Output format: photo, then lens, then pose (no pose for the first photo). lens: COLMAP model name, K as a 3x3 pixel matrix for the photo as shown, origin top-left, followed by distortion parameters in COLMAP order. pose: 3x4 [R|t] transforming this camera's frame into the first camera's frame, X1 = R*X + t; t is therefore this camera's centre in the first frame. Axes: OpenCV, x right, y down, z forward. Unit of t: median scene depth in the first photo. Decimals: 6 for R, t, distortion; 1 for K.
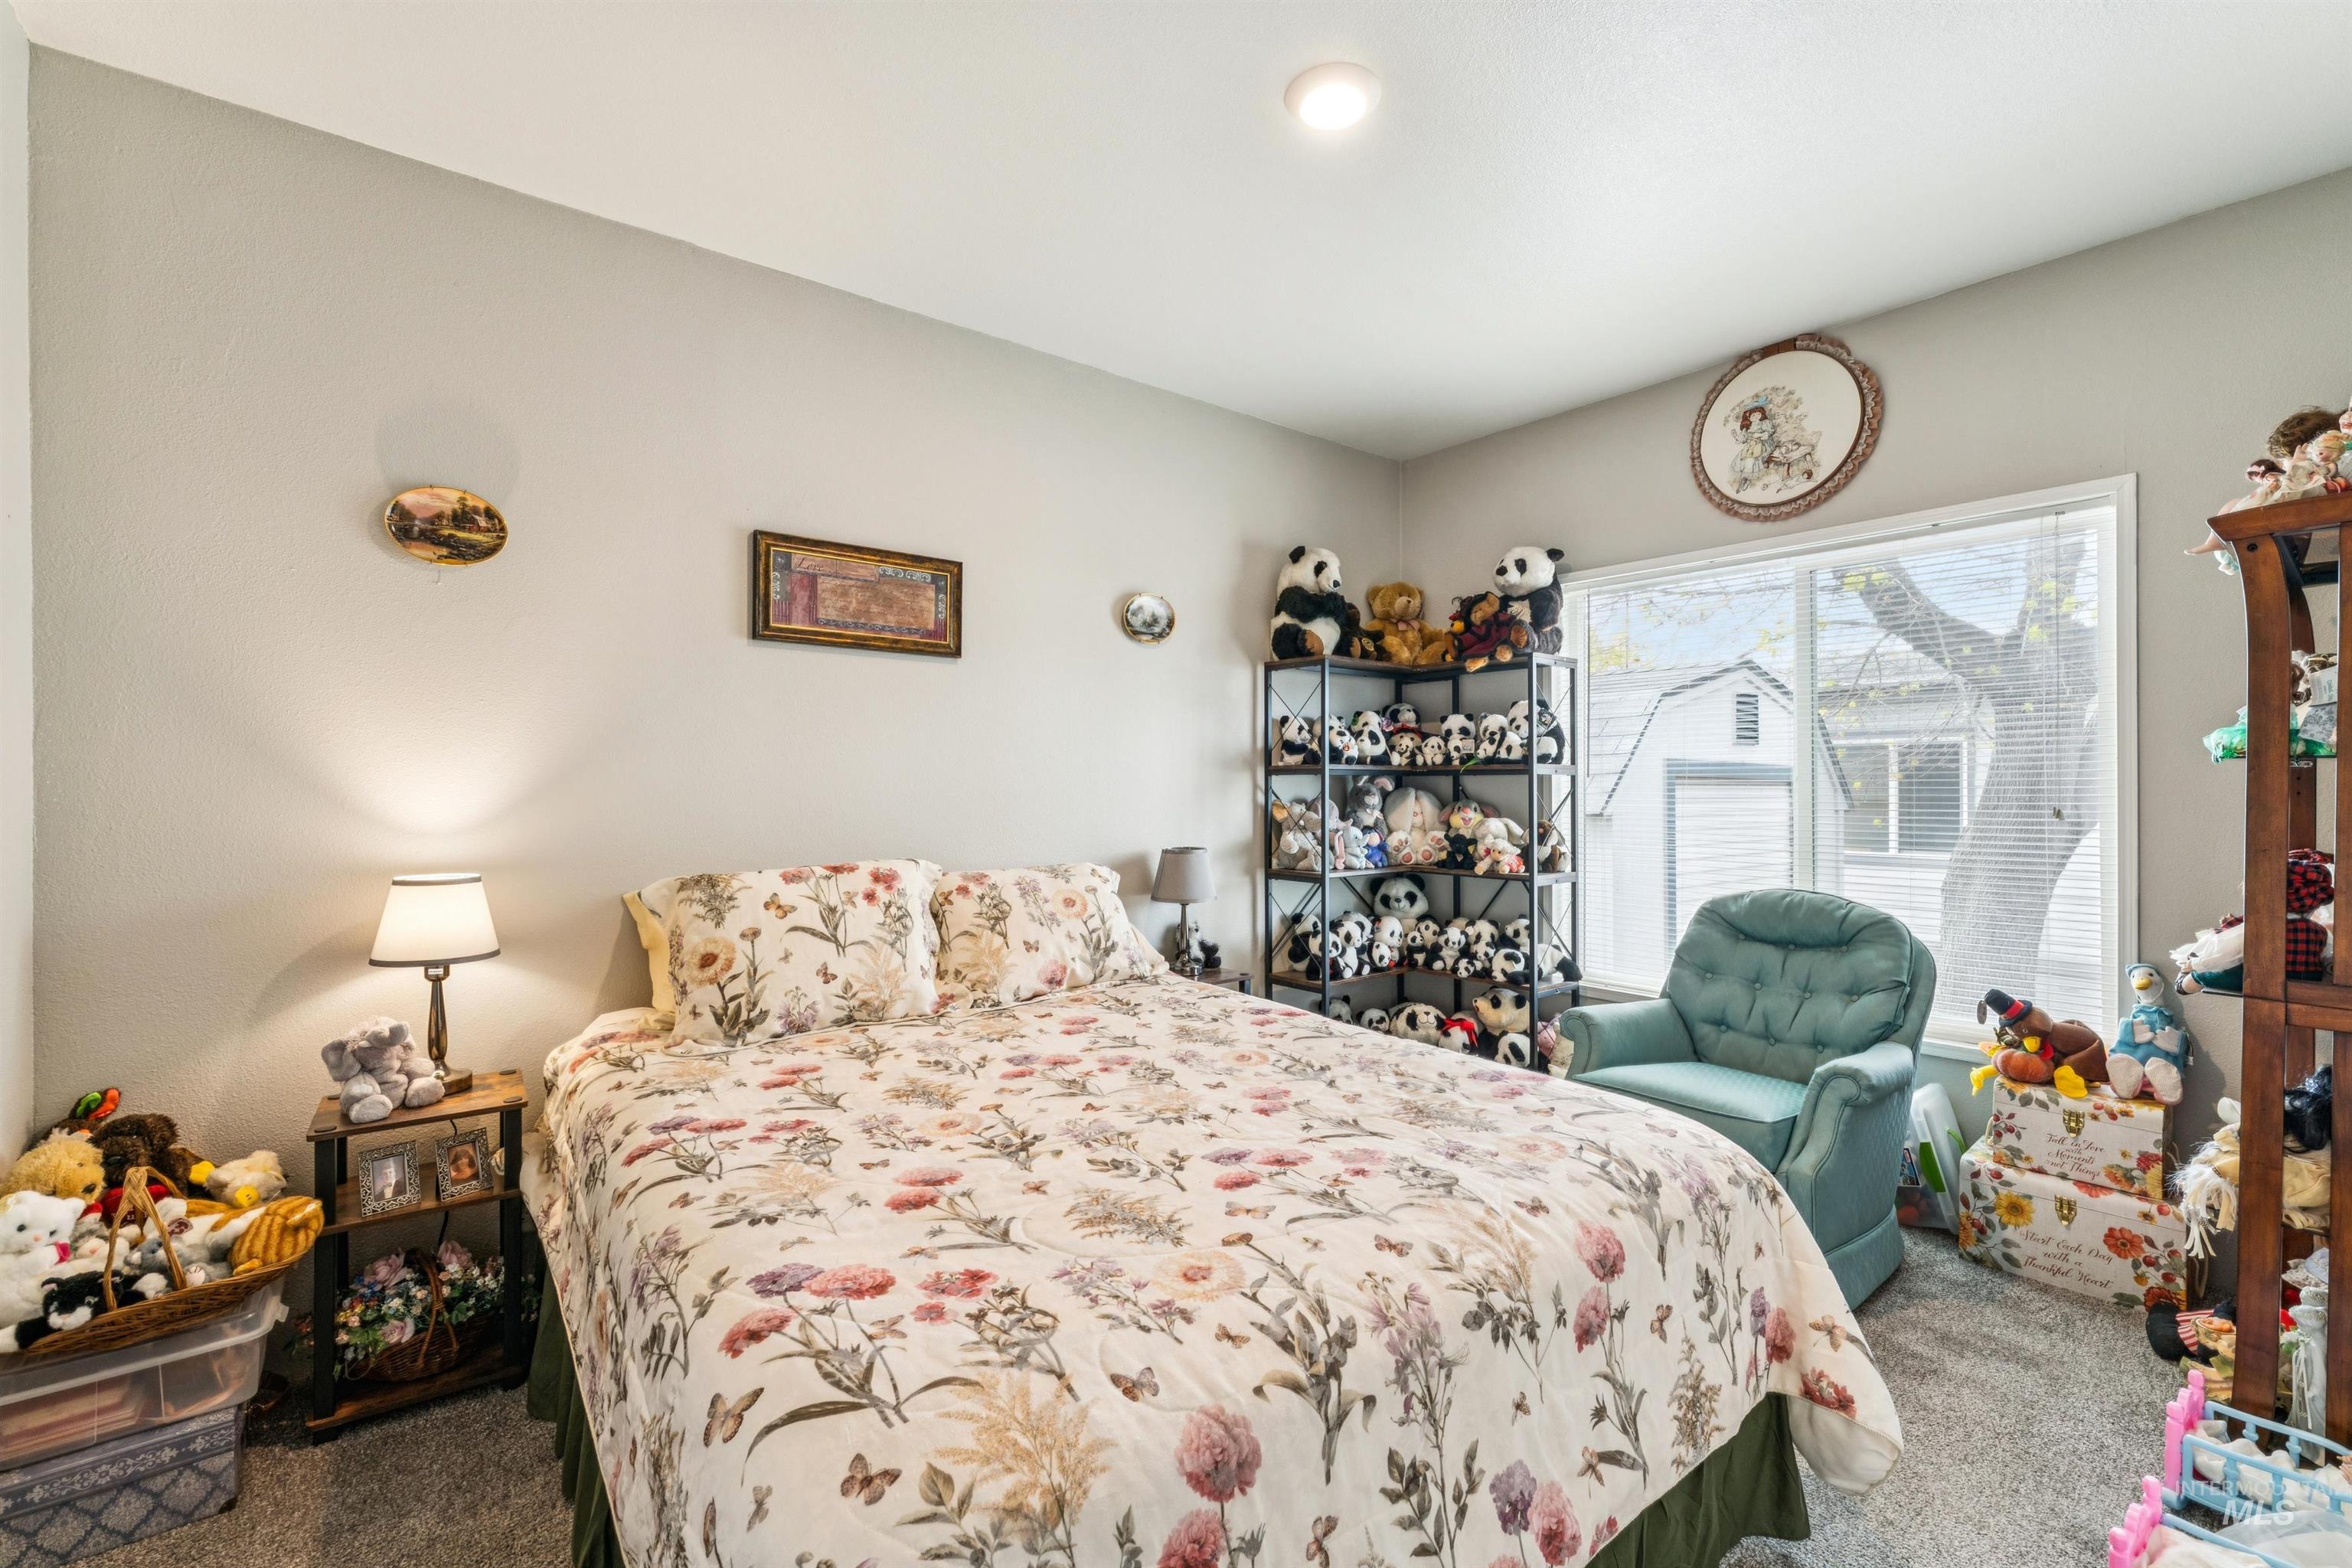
lens RADIAL K [[995.6, 0, 1179.3], [0, 995.6, 784.8], [0, 0, 1]] dist [-0.001497, 0.000400]
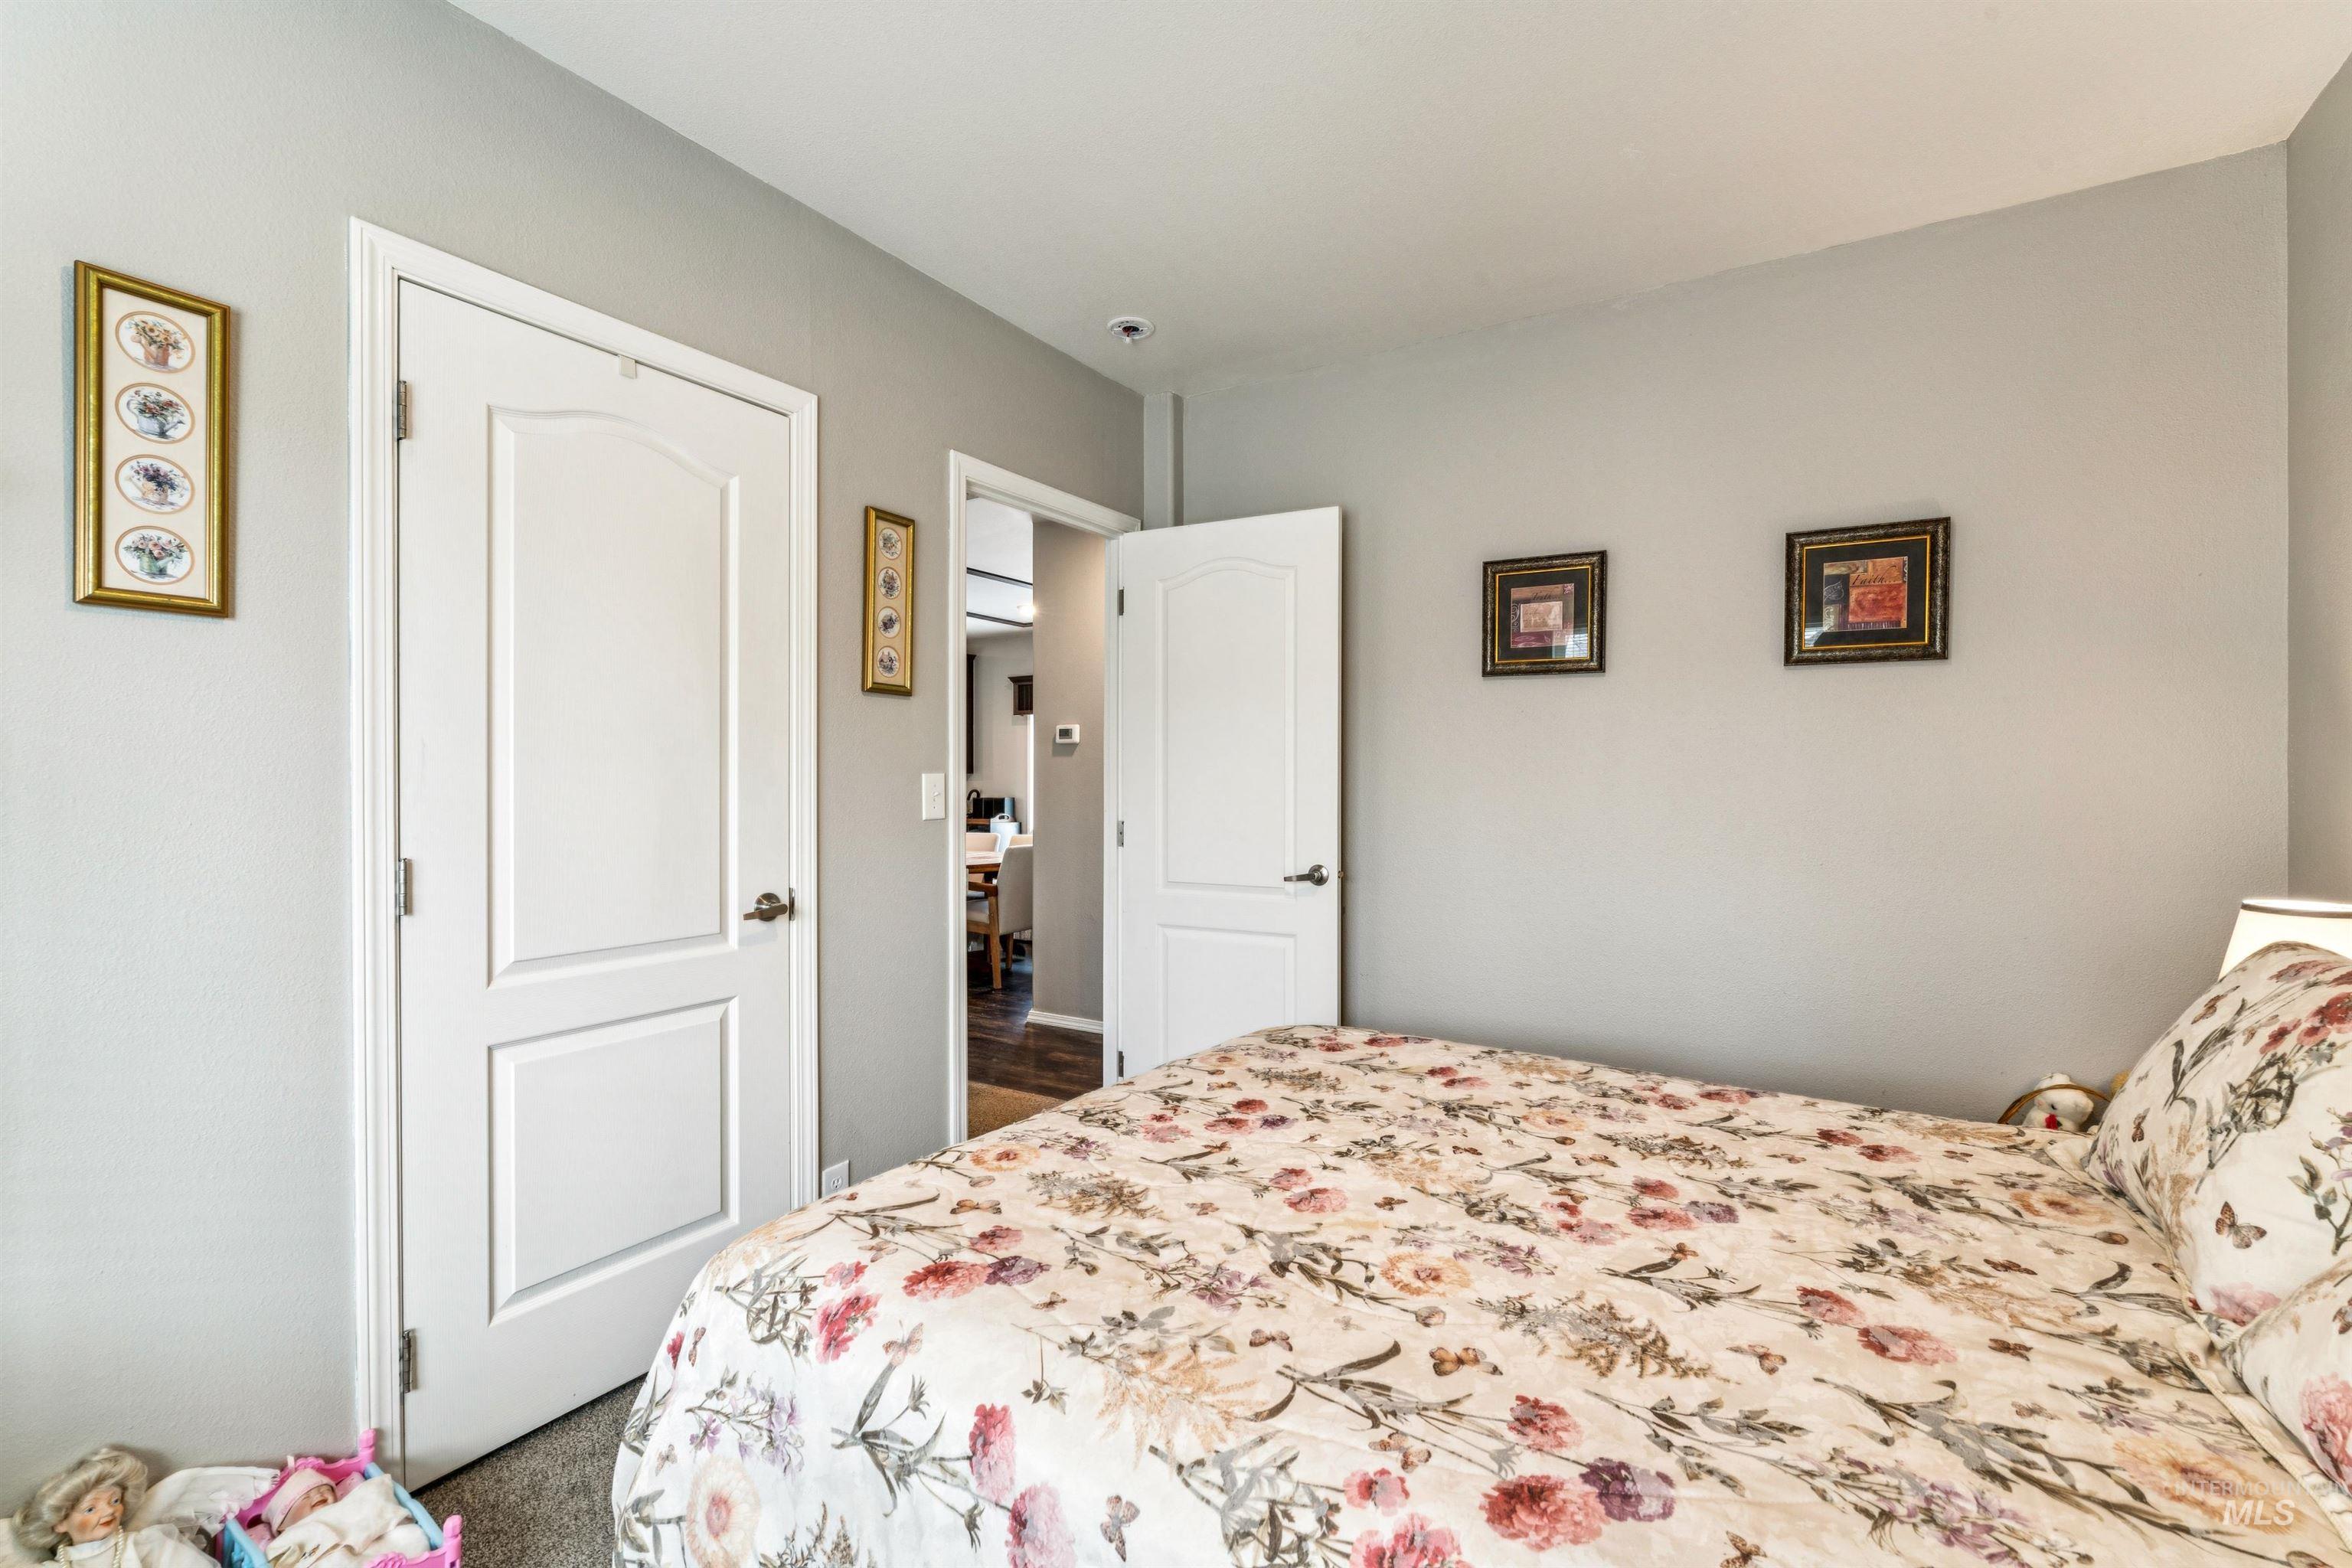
lens RADIAL K [[995.6, 0, 1179.3], [0, 995.6, 784.8], [0, 0, 1]] dist [-0.001497, 0.000400]
pose [[-0.942901, -0.003313, -0.333058, 0.495677], [-0.003906, 0.999992, 0.001110, -0.006210], [0.333051, 0.002348, -0.942906, 1.897700]]
